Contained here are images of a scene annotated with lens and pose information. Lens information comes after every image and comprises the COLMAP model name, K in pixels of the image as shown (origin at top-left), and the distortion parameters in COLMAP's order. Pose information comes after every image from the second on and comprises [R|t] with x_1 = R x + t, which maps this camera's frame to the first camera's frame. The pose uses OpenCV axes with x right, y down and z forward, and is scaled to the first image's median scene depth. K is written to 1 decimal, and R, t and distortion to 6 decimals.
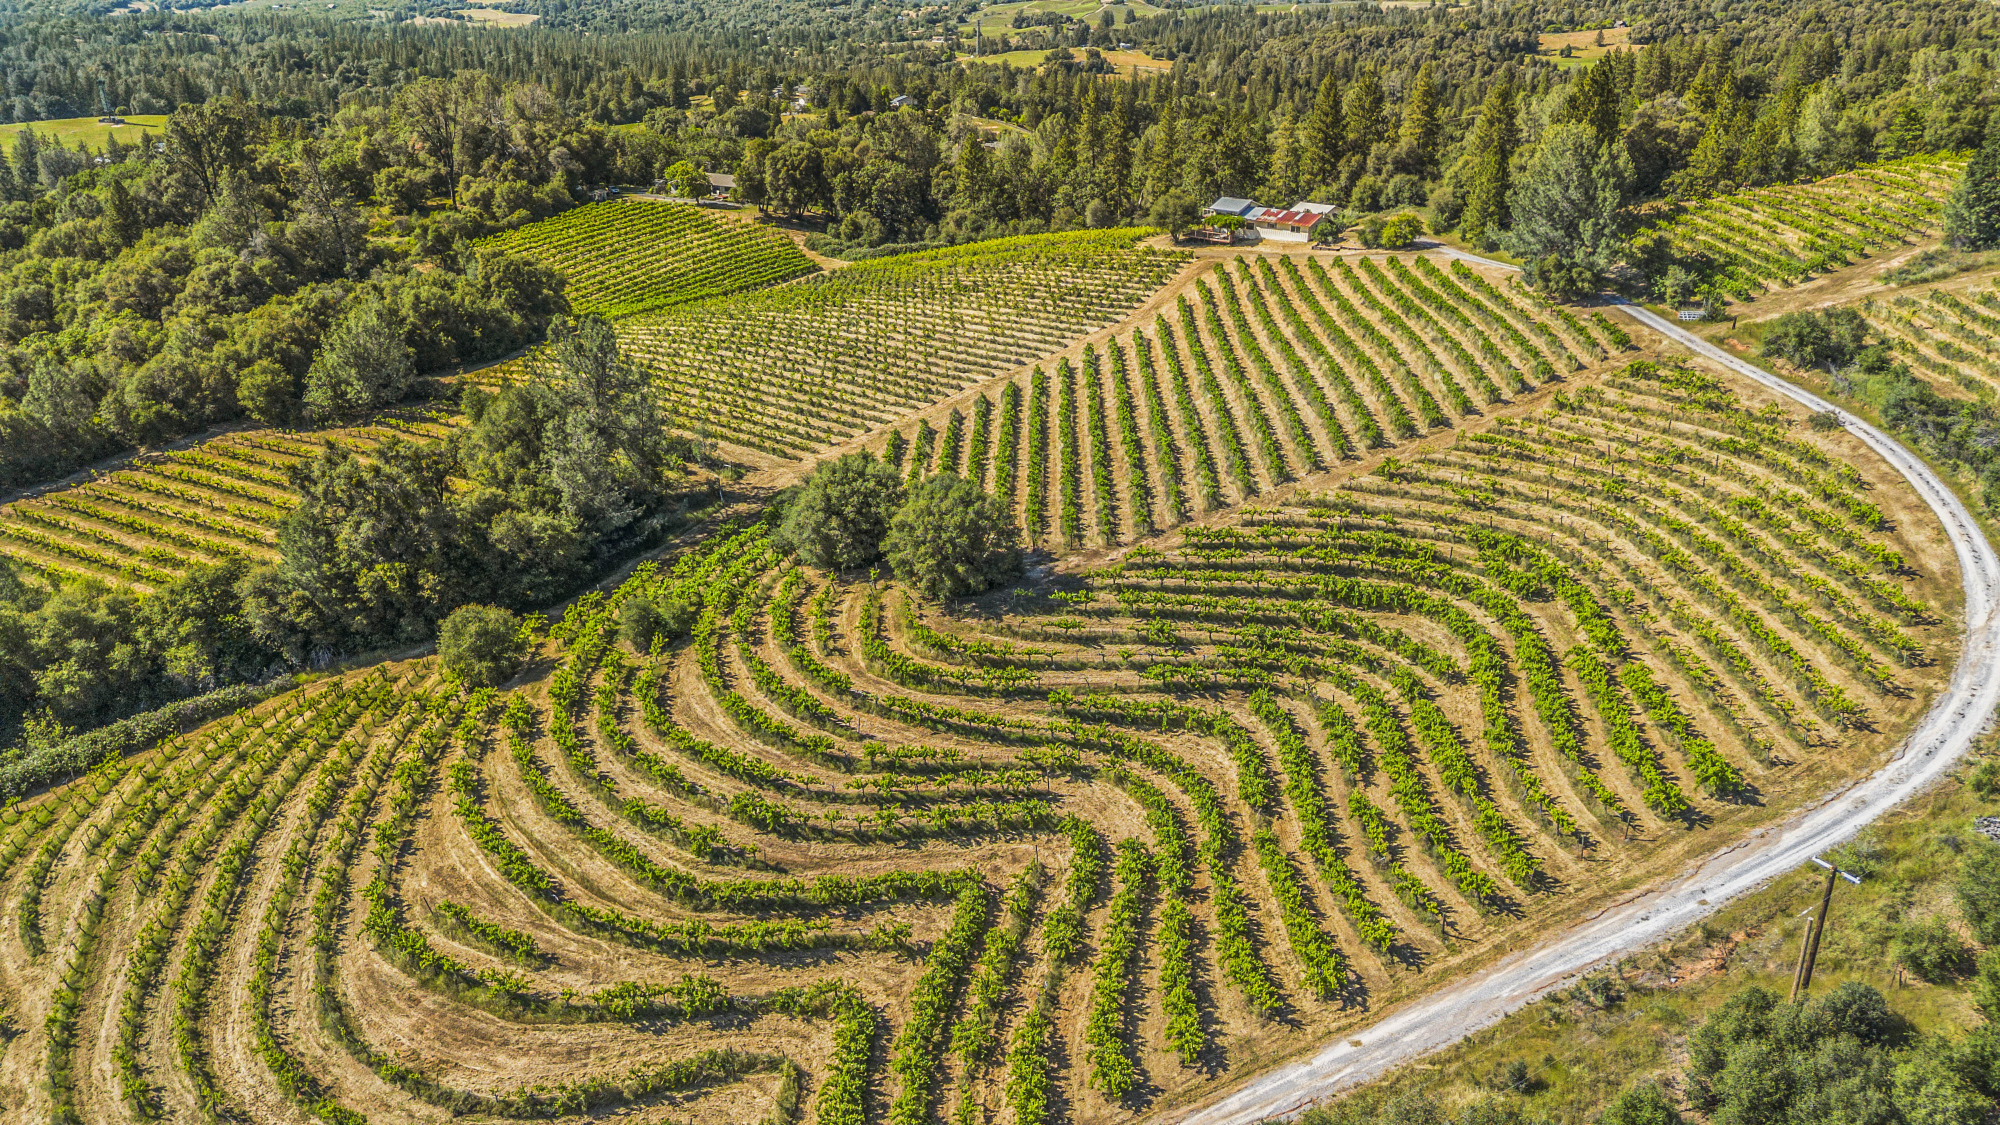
lens RADIAL K [[1436.5, 0, 1000.0], [0, 1436.5, 562.5], [0, 0, 1]] dist [0.079630, -0.057436]
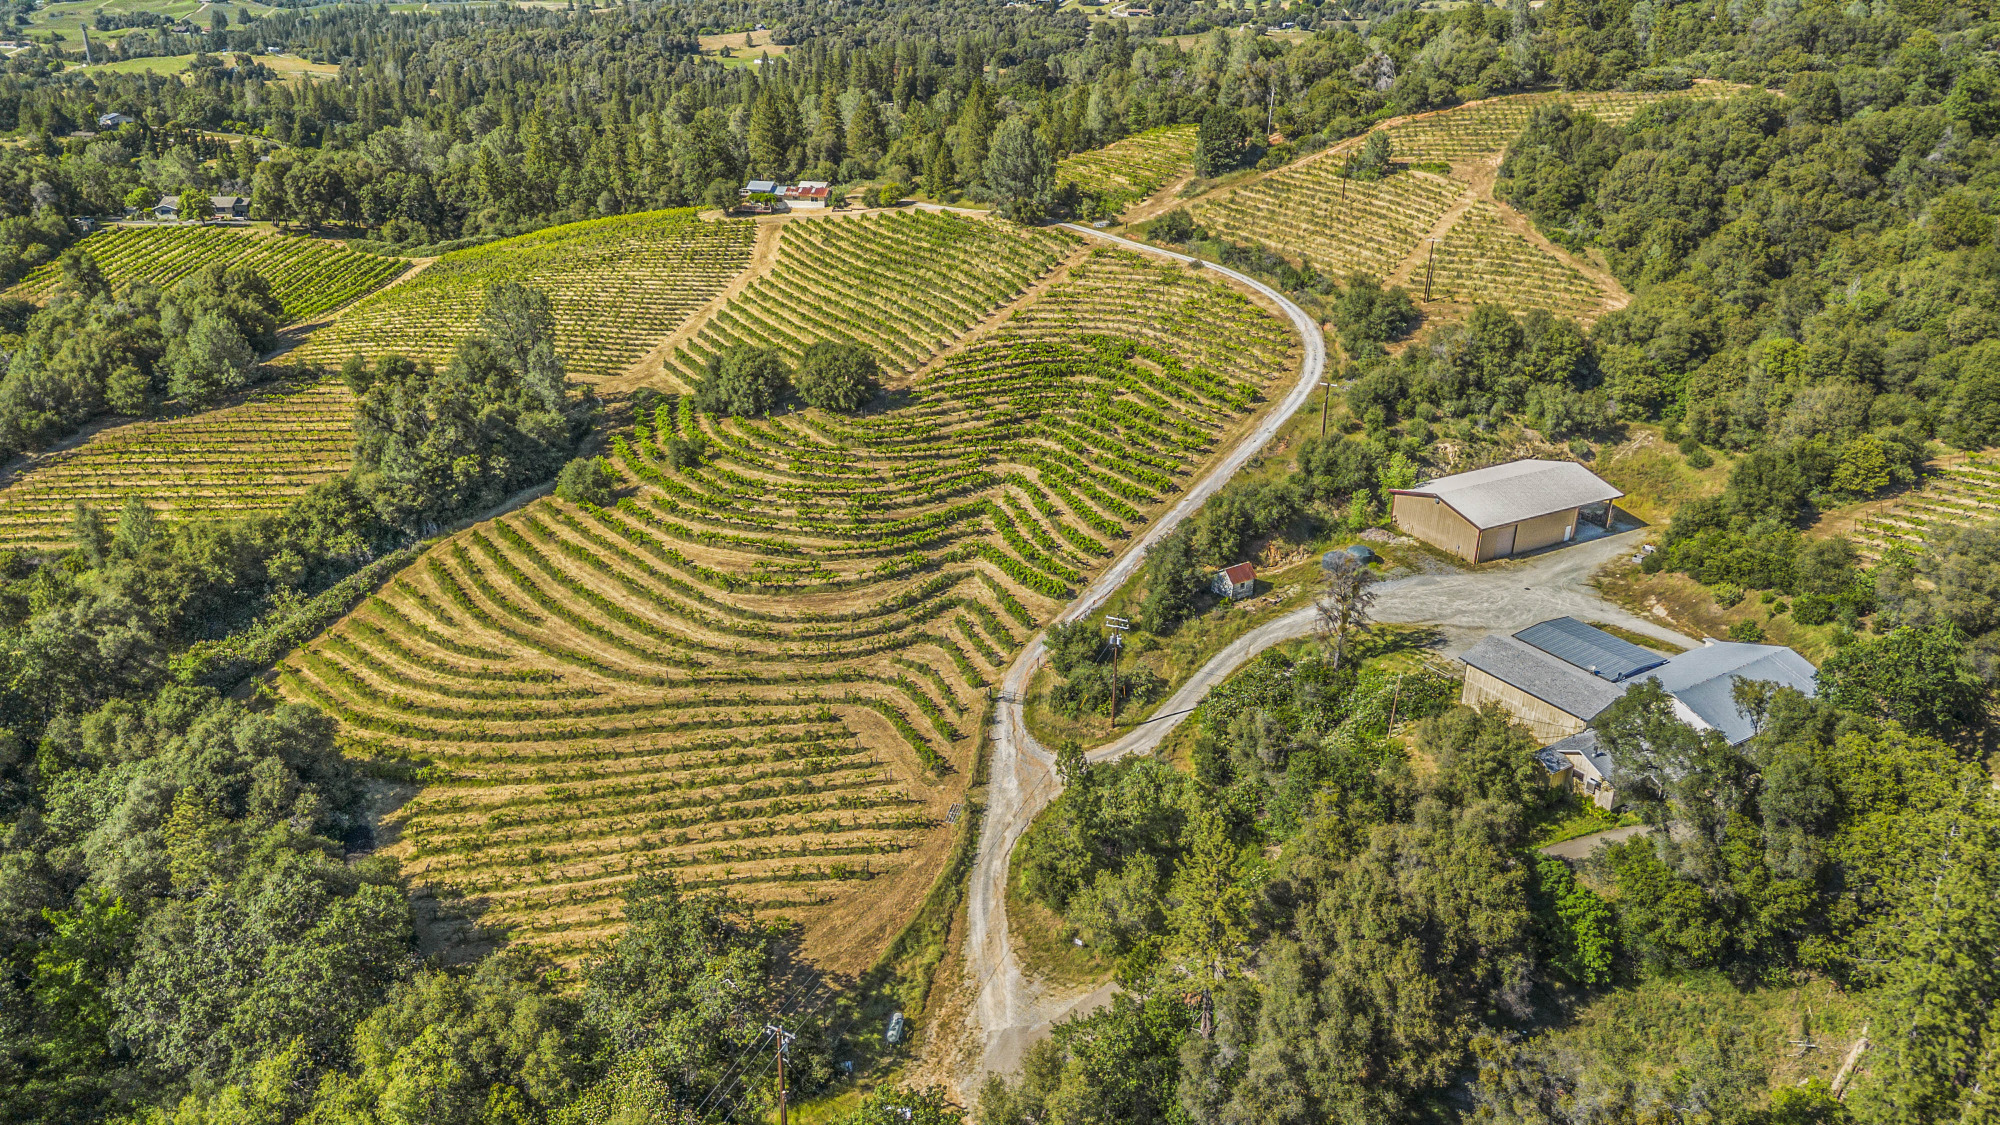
lens RADIAL K [[1436.5, 0, 1000.0], [0, 1436.5, 562.5], [0, 0, 1]] dist [0.079630, -0.057436]
pose [[0.842972, -0.204712, 0.497485, -0.417061], [0.203196, 0.977425, 0.057895, 0.076035], [-0.498106, 0.052283, 0.865539, -0.313914]]
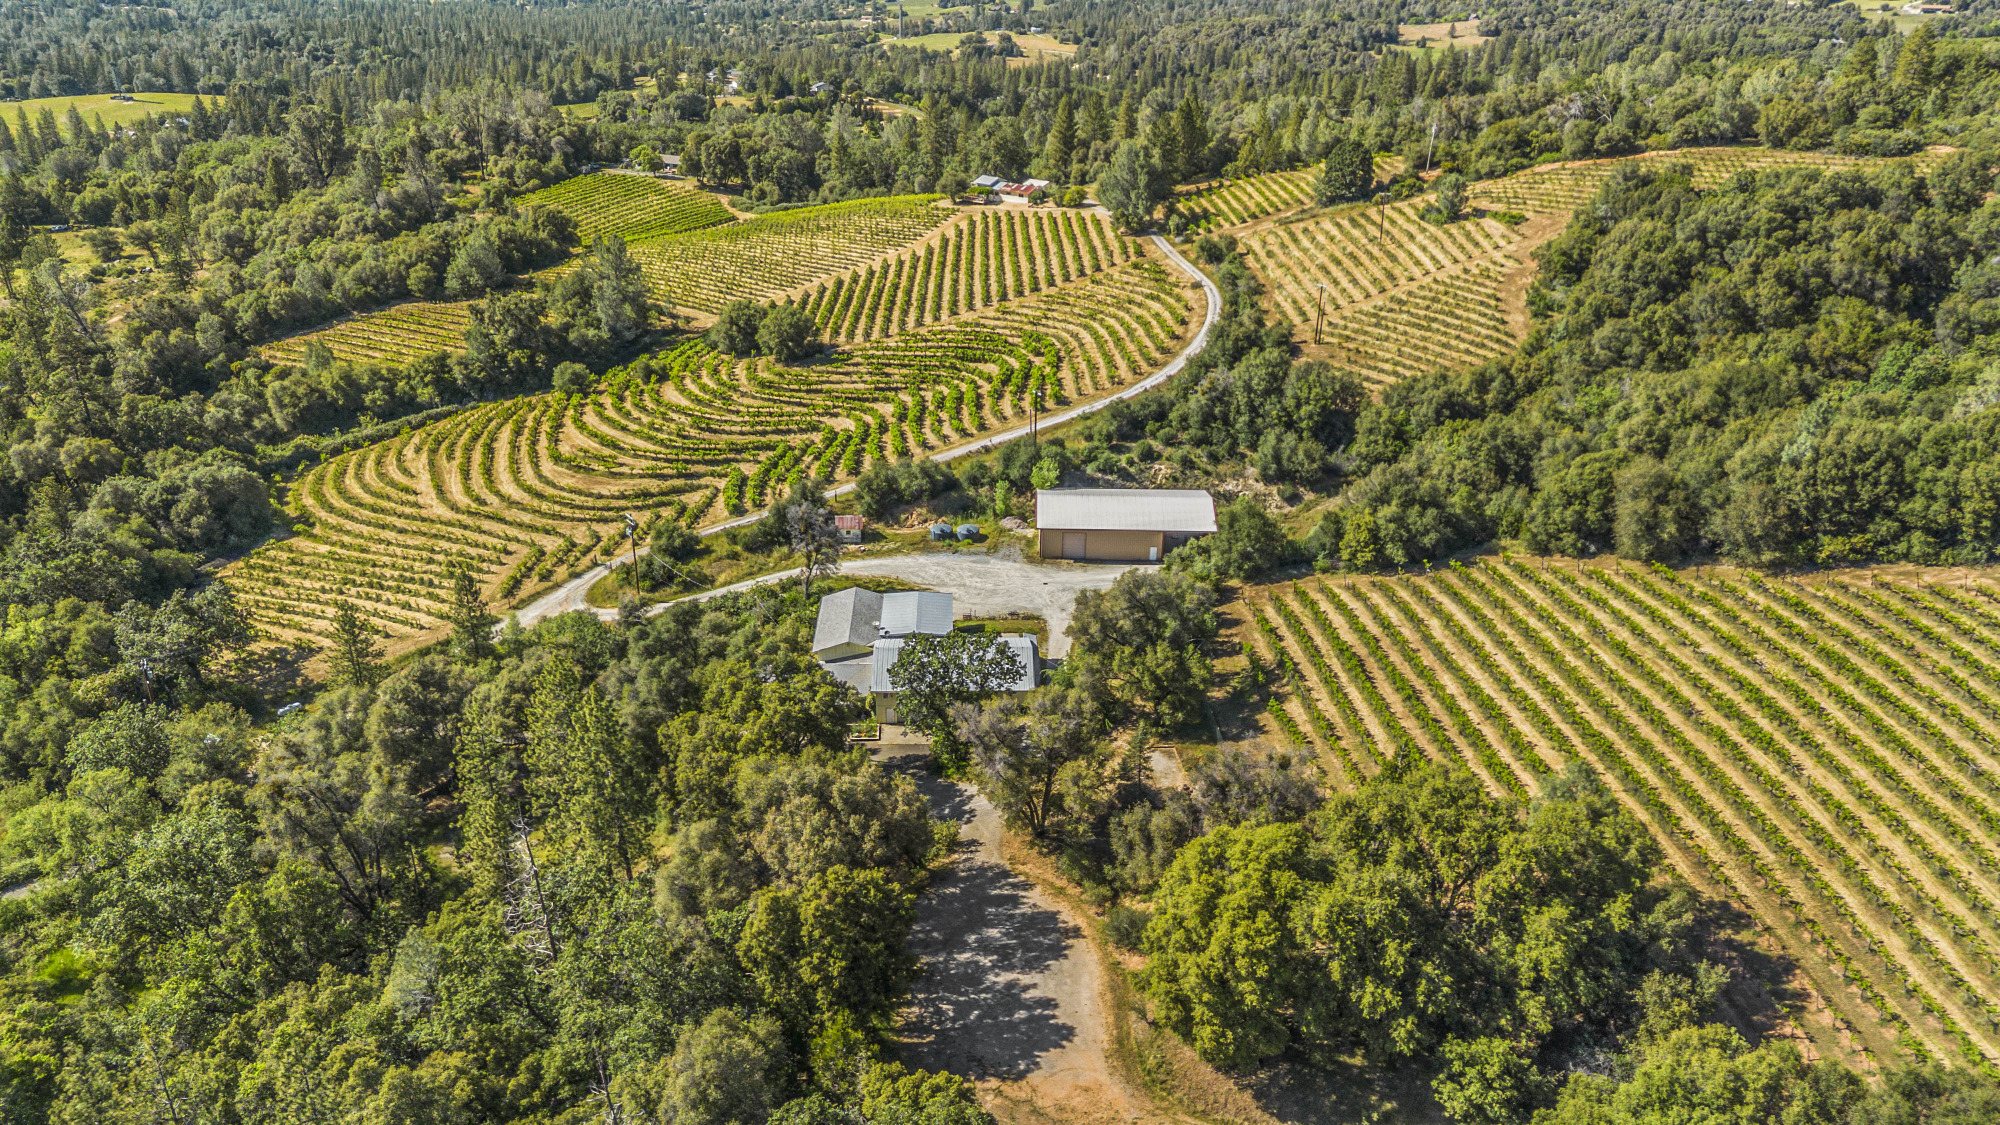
lens RADIAL K [[1436.5, 0, 1000.0], [0, 1436.5, 562.5], [0, 0, 1]] dist [0.079630, -0.057436]
pose [[0.999246, -0.005756, 0.038395, 0.109163], [0.005044, 0.999814, 0.018626, 0.157719], [-0.038495, -0.018419, 0.999089, -0.652364]]
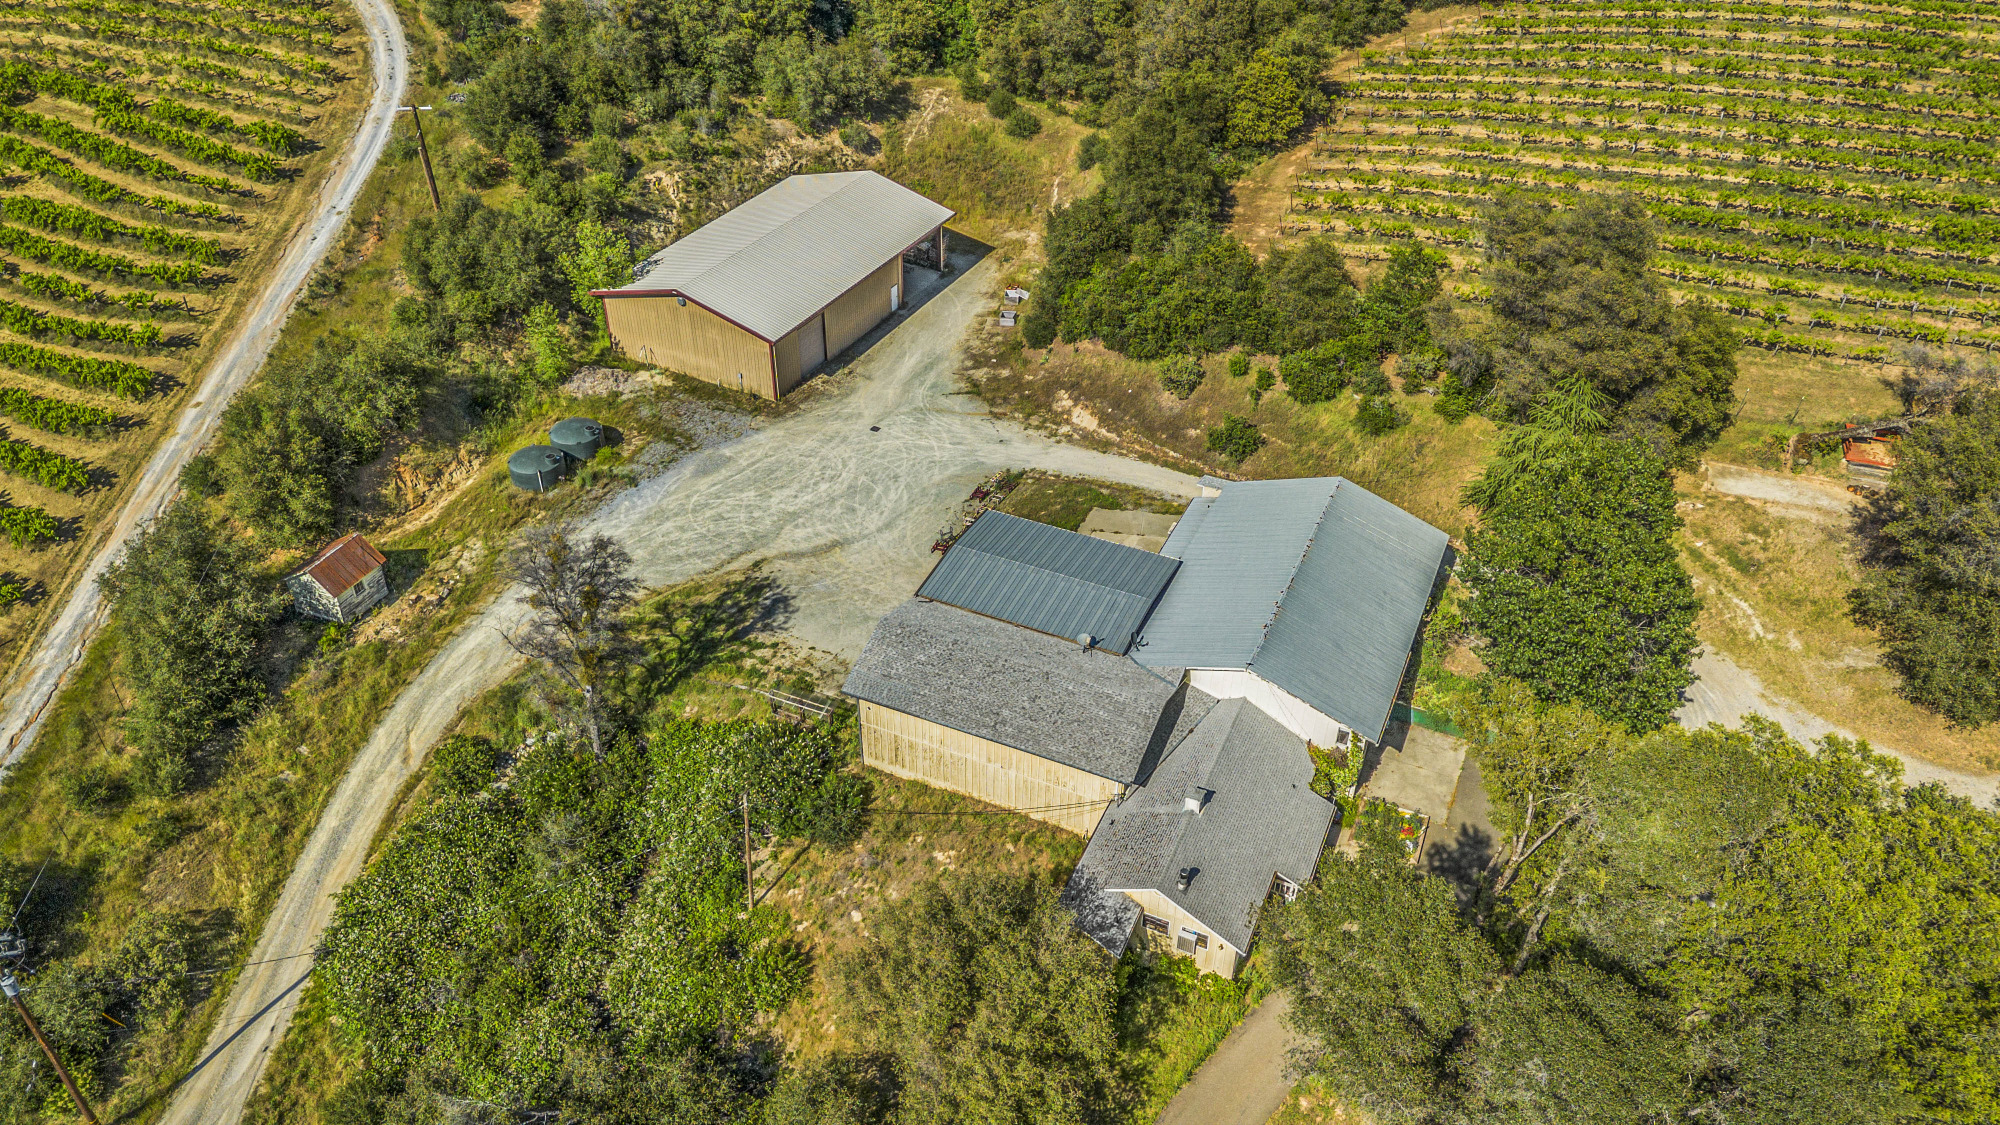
lens RADIAL K [[1436.5, 0, 1000.0], [0, 1436.5, 562.5], [0, 0, 1]] dist [0.079630, -0.057436]
pose [[0.419670, -0.535686, 0.732746, -0.144279], [0.353496, 0.839998, 0.411634, 0.058764], [-0.836013, 0.086272, 0.541886, -0.066769]]
